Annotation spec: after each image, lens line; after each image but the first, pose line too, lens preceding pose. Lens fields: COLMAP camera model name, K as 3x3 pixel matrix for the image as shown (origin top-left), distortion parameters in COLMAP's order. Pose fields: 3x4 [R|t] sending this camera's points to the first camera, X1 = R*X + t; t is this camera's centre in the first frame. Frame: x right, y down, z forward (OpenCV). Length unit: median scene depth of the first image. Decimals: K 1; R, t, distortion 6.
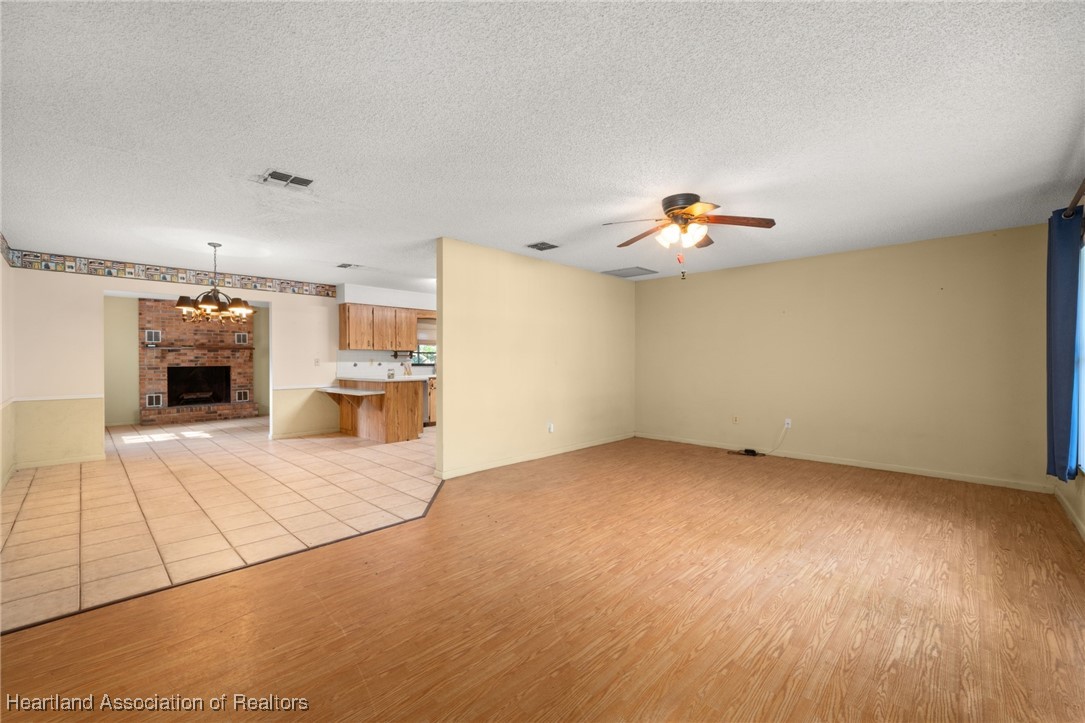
lens RADIAL K [[445.4, 0, 536.2], [0, 445.4, 366.3], [0, 0, 1]] dist [-0.001439, 0.000029]
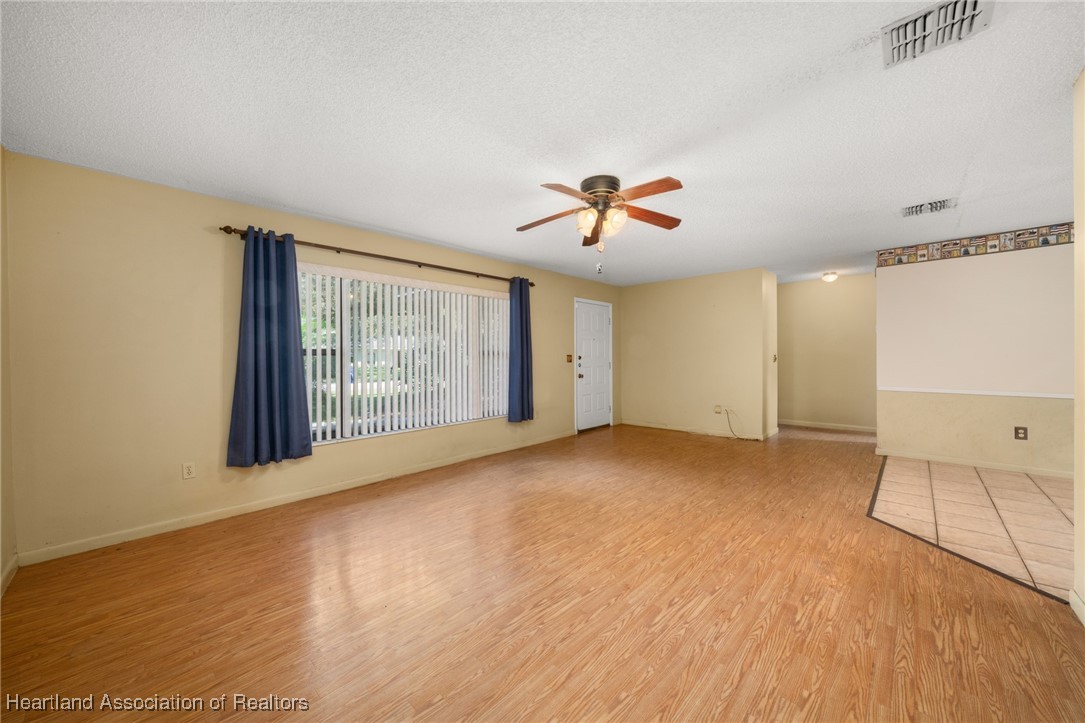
lens RADIAL K [[410.9, 0, 544.0], [0, 410.9, 359.3], [0, 0, 1]] dist [0.010715, -0.000510]
pose [[-0.999397, 0.007677, -0.033859, 0.540531], [0.007260, 0.999896, 0.012431, -0.020937], [0.033951, 0.012178, -0.999349, 2.118724]]
